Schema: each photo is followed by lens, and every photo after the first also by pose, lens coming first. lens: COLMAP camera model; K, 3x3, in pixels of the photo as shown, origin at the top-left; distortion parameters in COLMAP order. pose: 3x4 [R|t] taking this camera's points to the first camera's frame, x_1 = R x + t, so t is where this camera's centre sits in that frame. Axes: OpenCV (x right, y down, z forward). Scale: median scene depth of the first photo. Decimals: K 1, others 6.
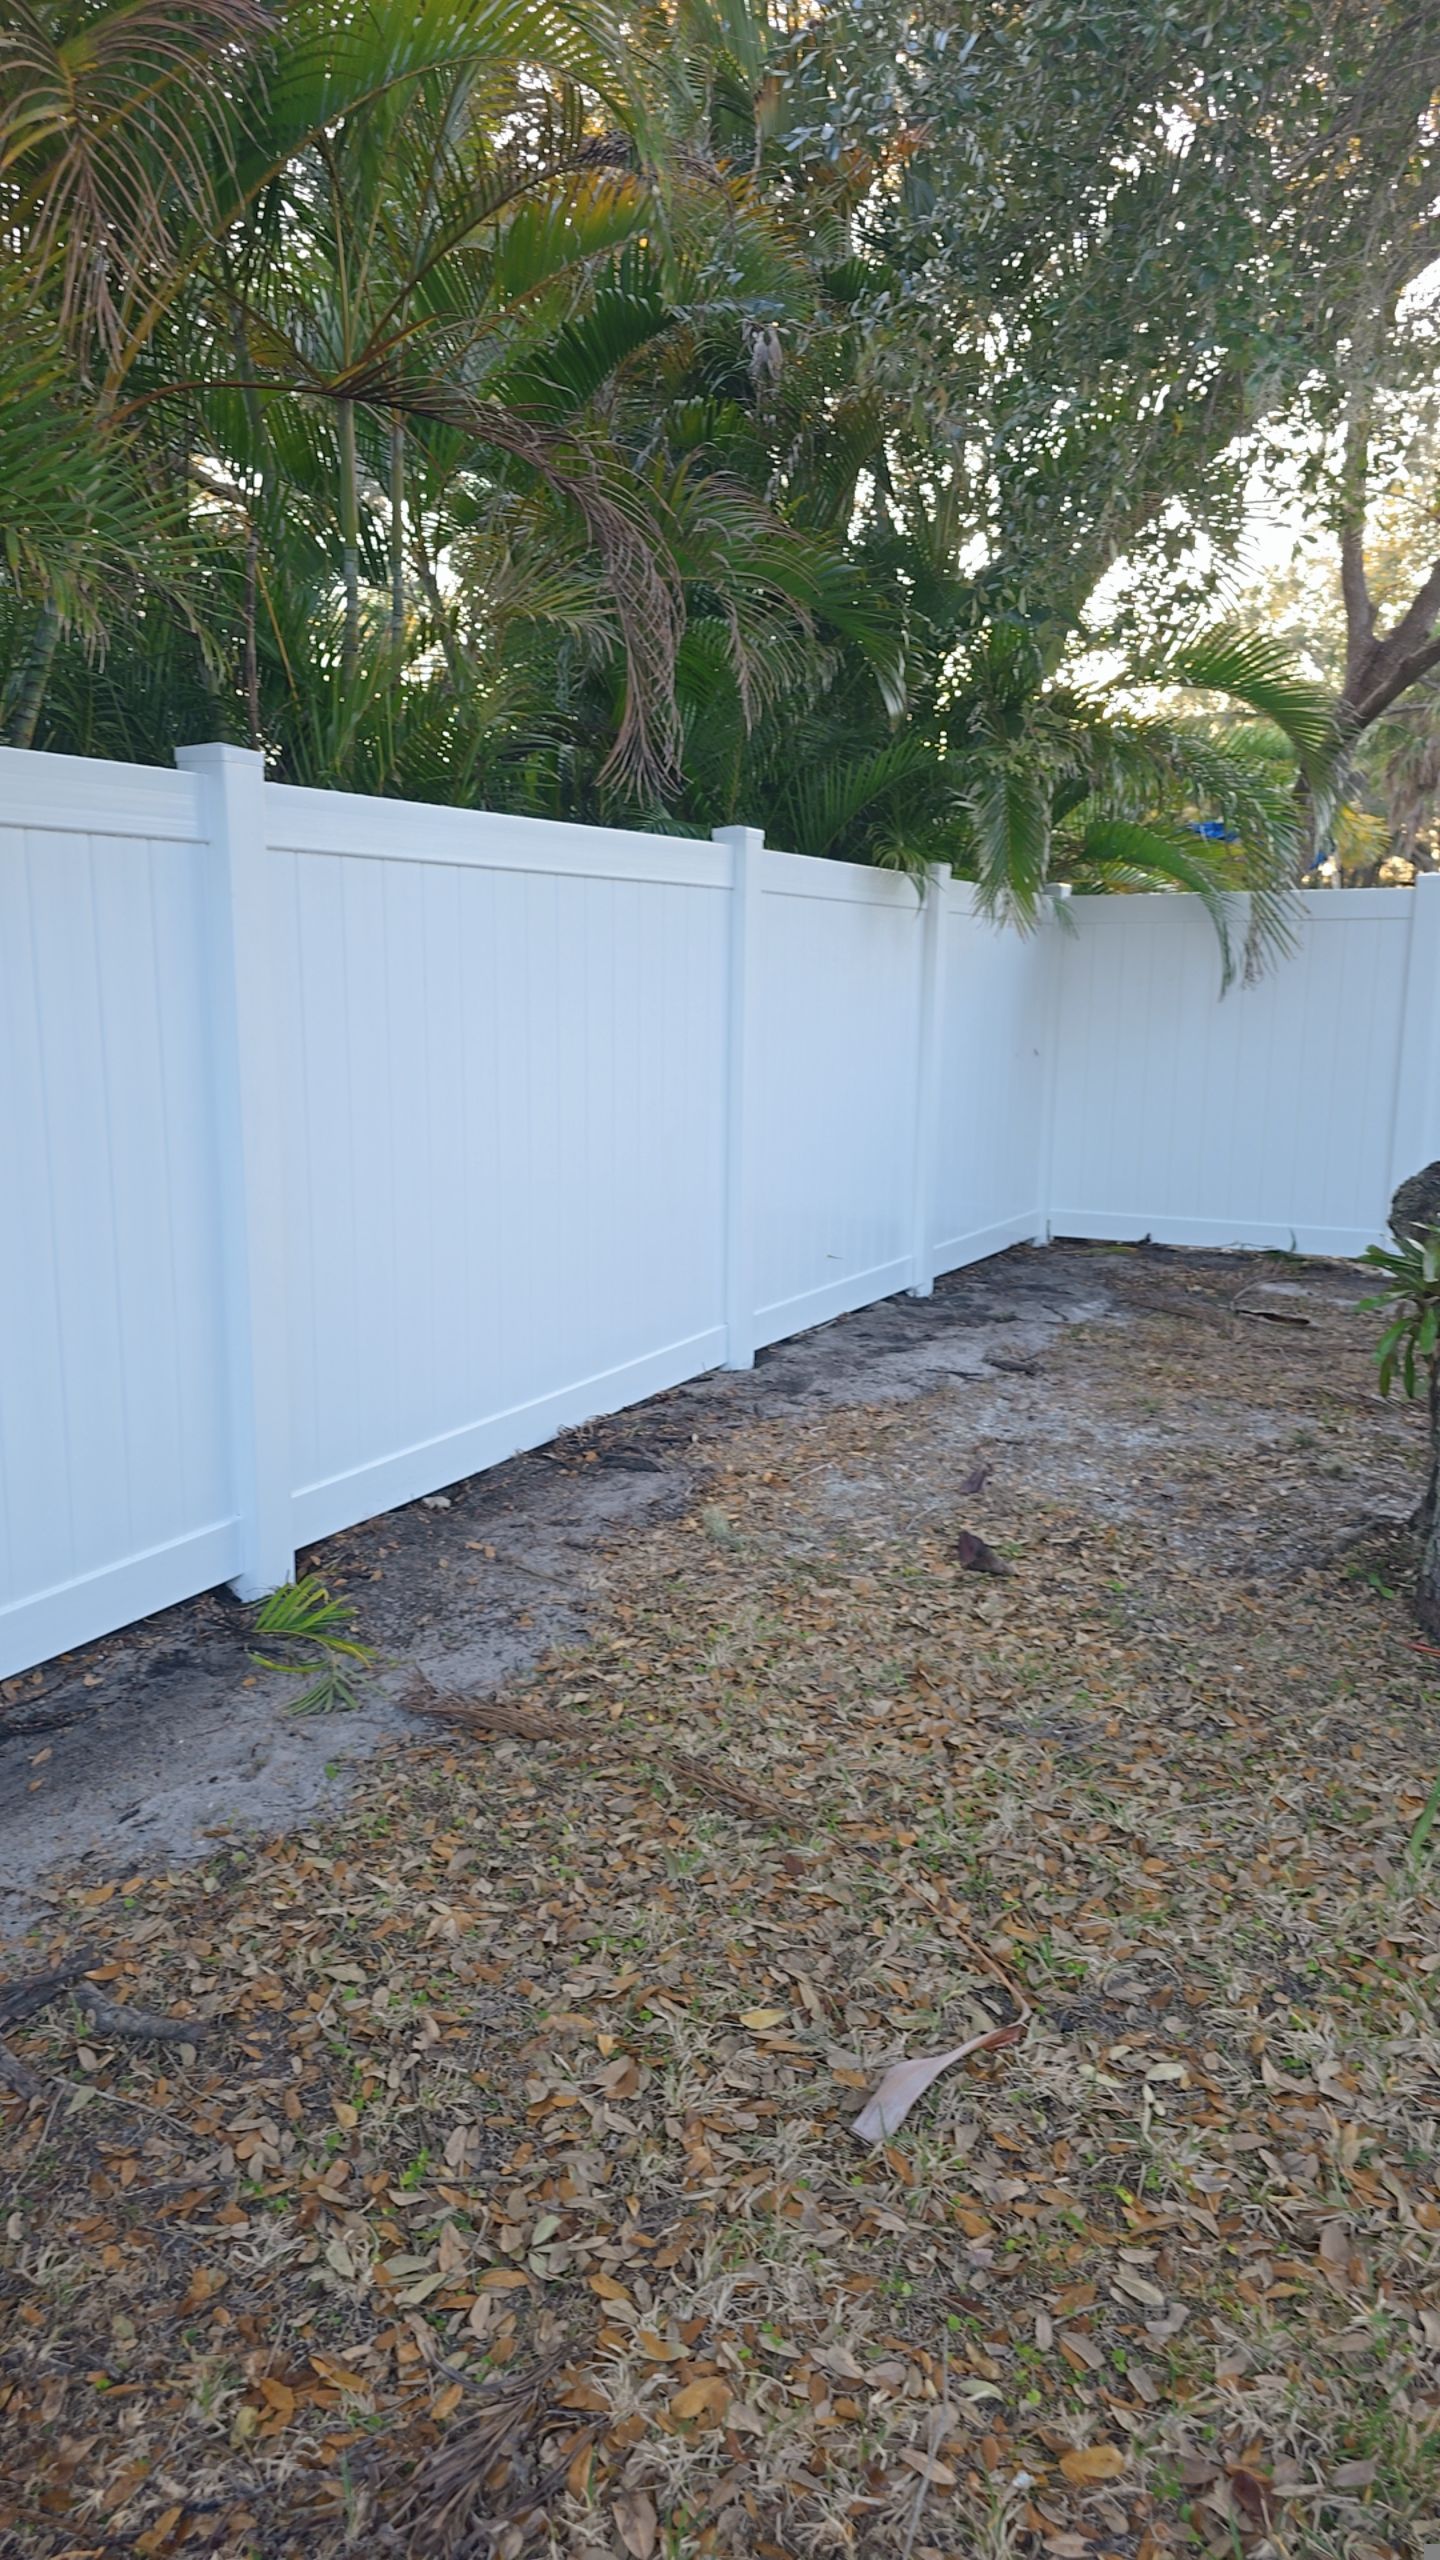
lens RADIAL K [[1576.2, 0, 708.0], [0, 1576.2, 1303.3], [0, 0, 1]] dist [-0.006376, -0.023143]
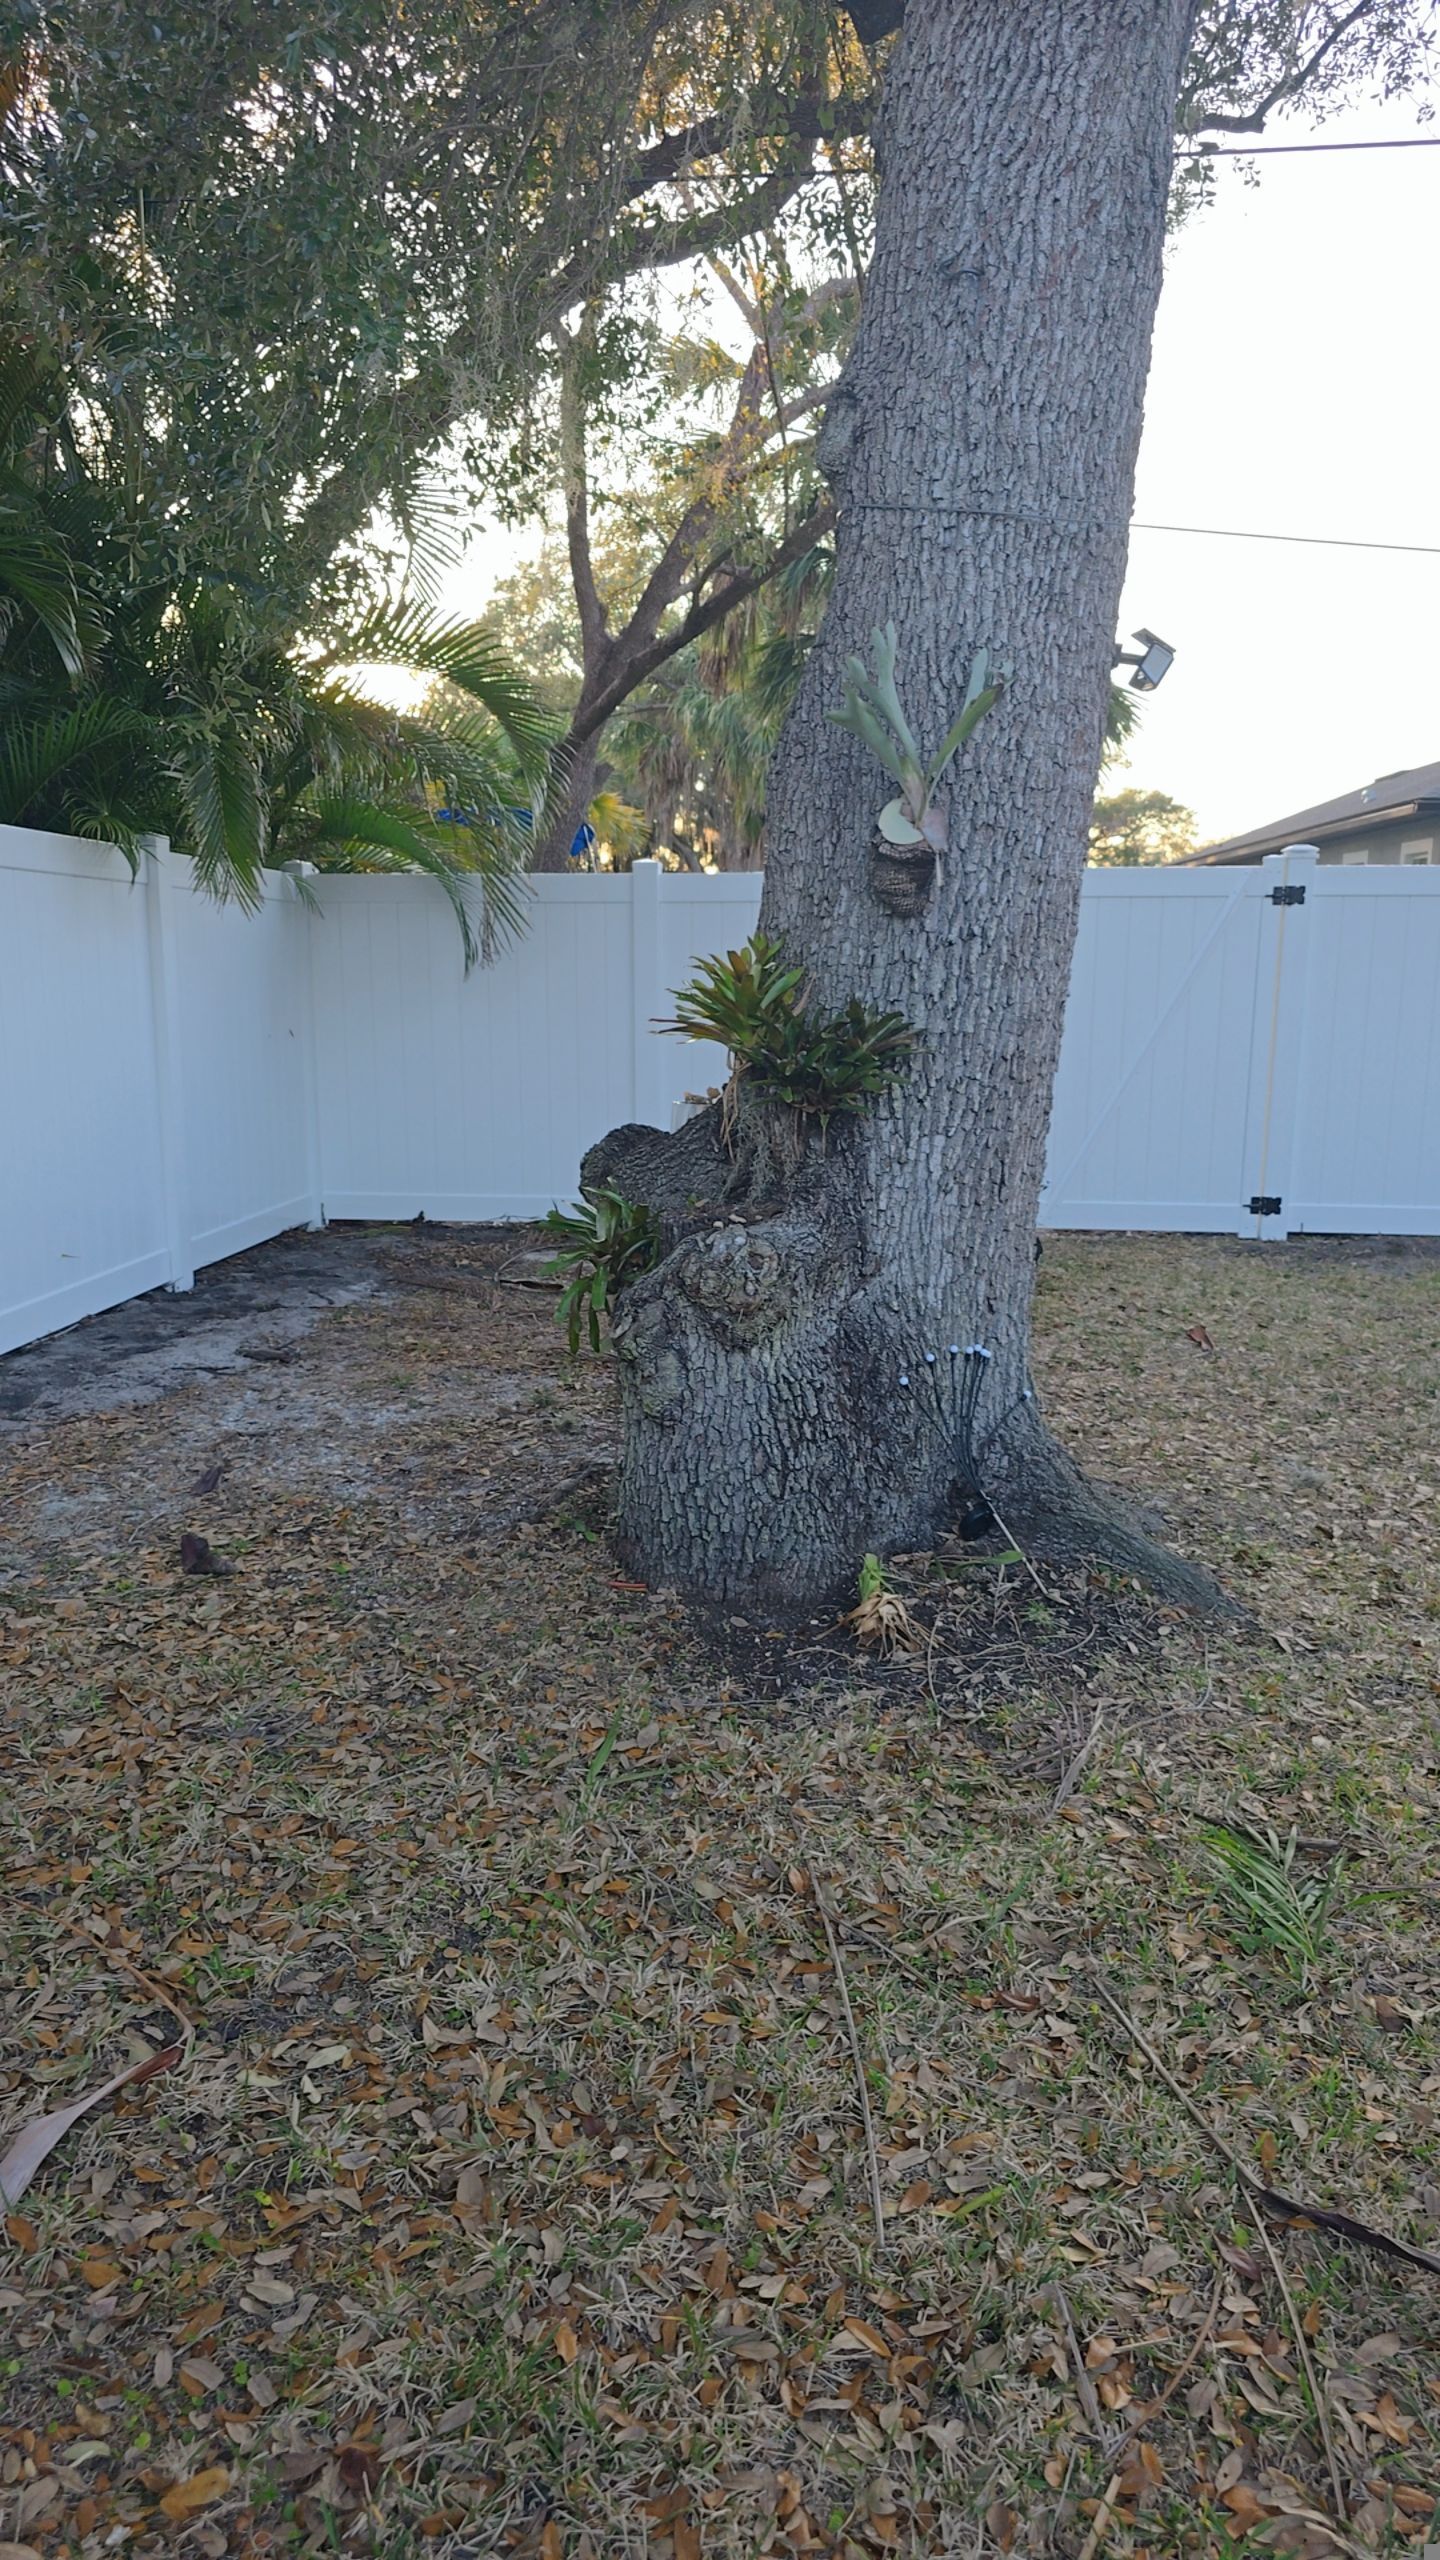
lens RADIAL K [[1576.2, 0, 722.6], [0, 1576.2, 1302.7], [0, 0, 1]] dist [-0.006376, -0.023143]
pose [[0.913023, -0.082376, 0.399503, 0.149803], [0.078392, 0.996575, 0.026333, 0.008813], [-0.400304, 0.007275, 0.916354, -0.009738]]
